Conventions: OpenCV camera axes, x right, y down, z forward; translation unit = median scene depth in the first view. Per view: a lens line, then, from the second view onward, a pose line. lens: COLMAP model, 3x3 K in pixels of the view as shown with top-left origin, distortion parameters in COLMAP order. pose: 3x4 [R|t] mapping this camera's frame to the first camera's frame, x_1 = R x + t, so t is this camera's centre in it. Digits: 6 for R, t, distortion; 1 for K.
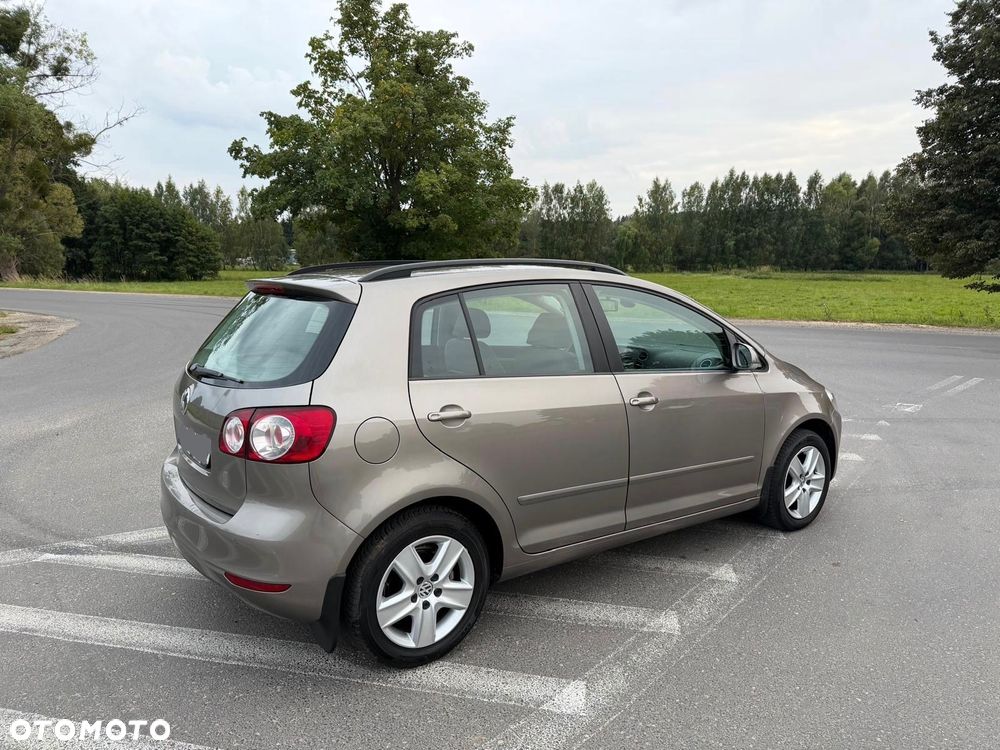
lens RADIAL K [[706.9, 0, 501.7], [0, 706.9, 379.9], [0, 0, 1]] dist [0.047000, -0.053922]
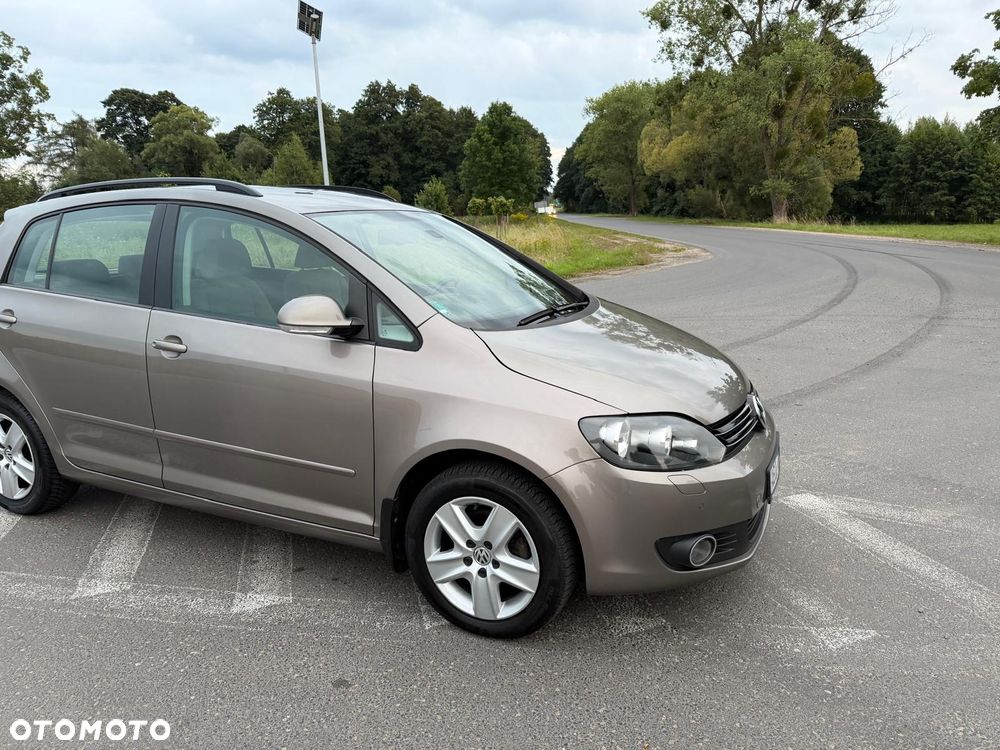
lens RADIAL K [[707.6, 0, 499.9], [0, 707.6, 377.1], [0, 0, 1]] dist [0.016379, -0.030942]
pose [[0.500132, 0.187330, -0.845444, 0.124656], [-0.123986, 0.981752, 0.144187, -0.011564], [0.857027, 0.032711, 0.514232, 0.101326]]
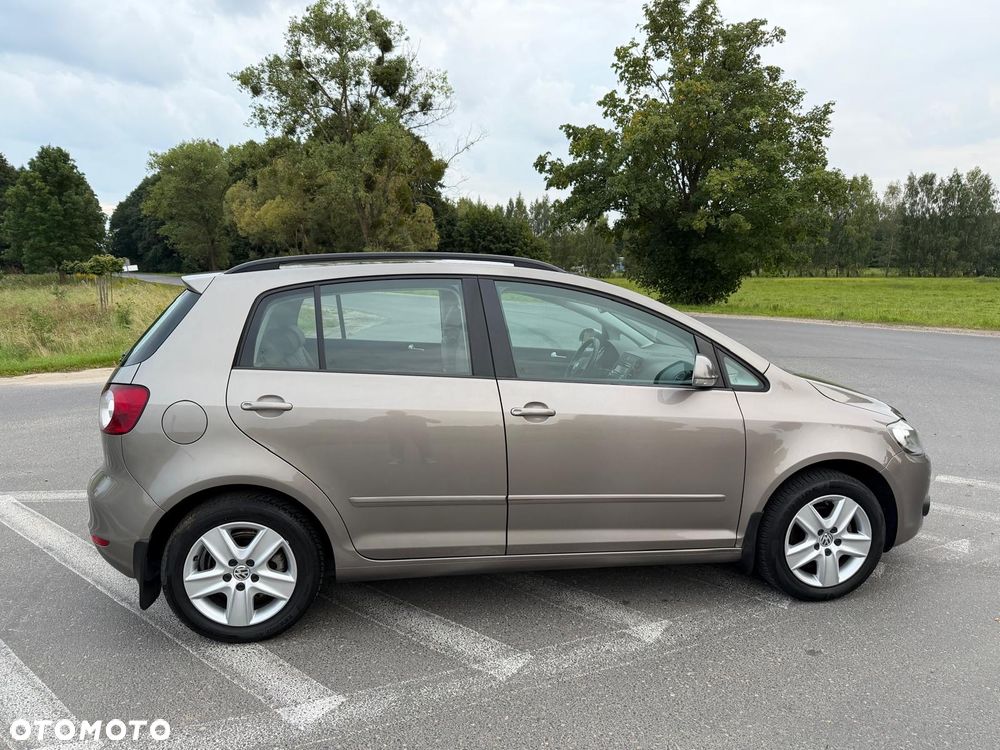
lens RADIAL K [[709.0, 0, 499.1], [0, 709.0, 375.6], [0, 0, 1]] dist [0.039157, -0.051029]
pose [[0.893955, 0.061632, -0.443899, 0.062008], [-0.067768, 0.997699, 0.002048, -0.001621], [0.443004, 0.028251, 0.896074, 0.021074]]
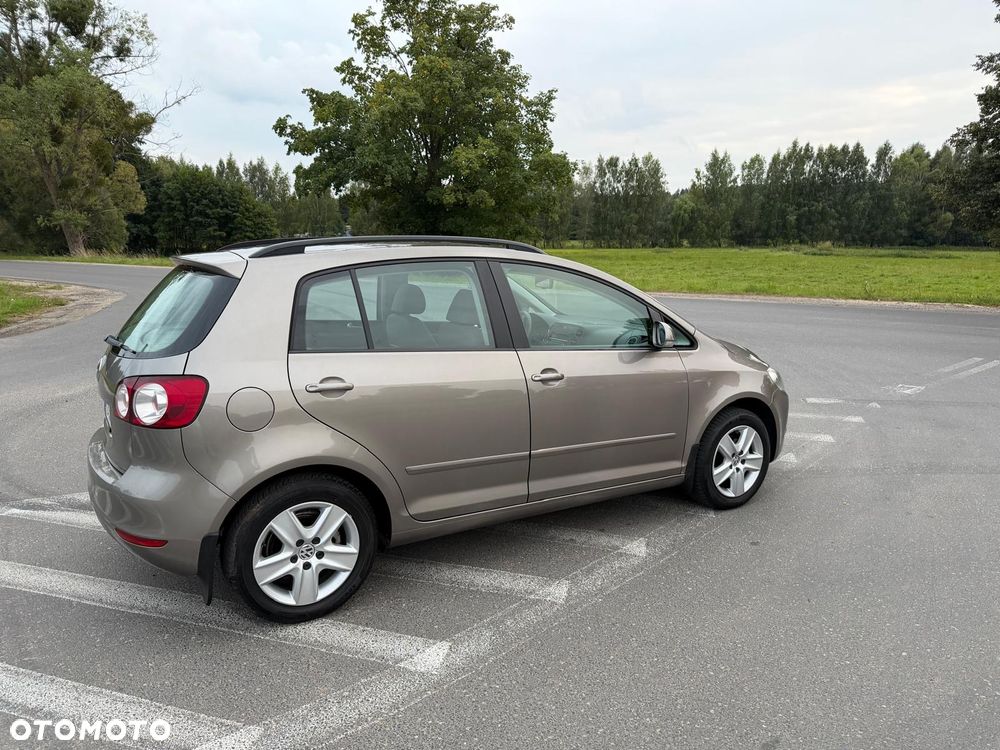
lens RADIAL K [[709.0, 0, 499.1], [0, 709.0, 375.6], [0, 0, 1]] dist [0.039157, -0.051029]
pose [[0.996761, 0.015773, -0.078854, 0.023803], [-0.013613, 0.999519, 0.027860, 0.000036], [0.079256, -0.026696, 0.996497, -0.002457]]
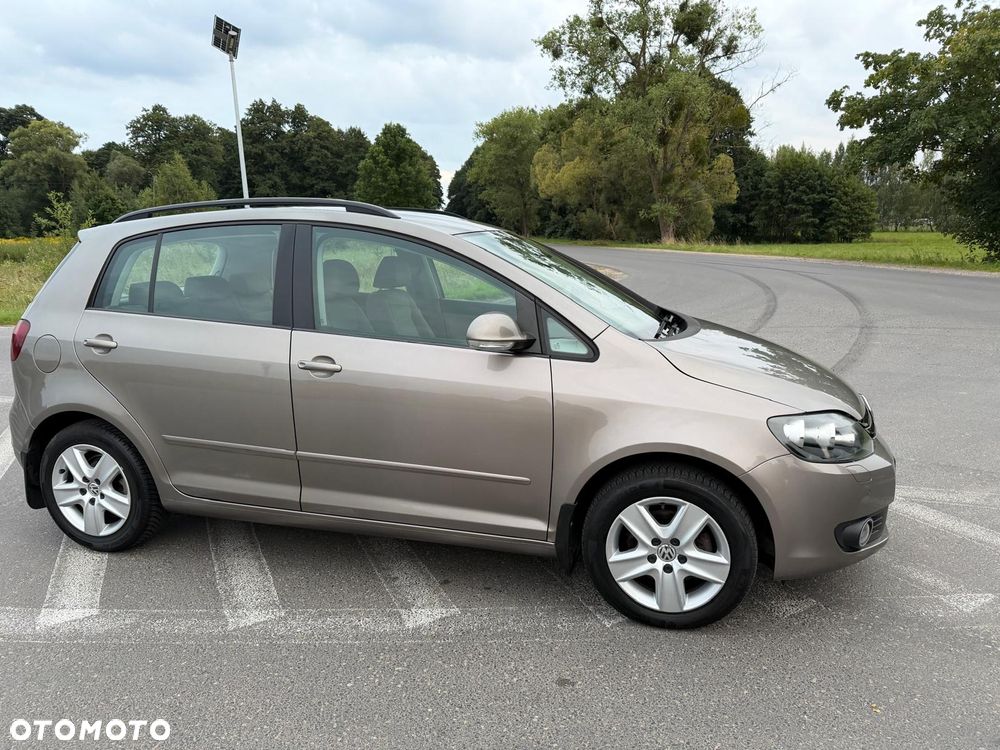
lens RADIAL K [[707.6, 0, 499.9], [0, 707.6, 377.1], [0, 0, 1]] dist [0.016379, -0.030942]
pose [[0.626982, 0.145397, -0.765345, 0.109399], [-0.108875, 0.989141, 0.098721, -0.007057], [0.771388, 0.021431, 0.636004, 0.071099]]
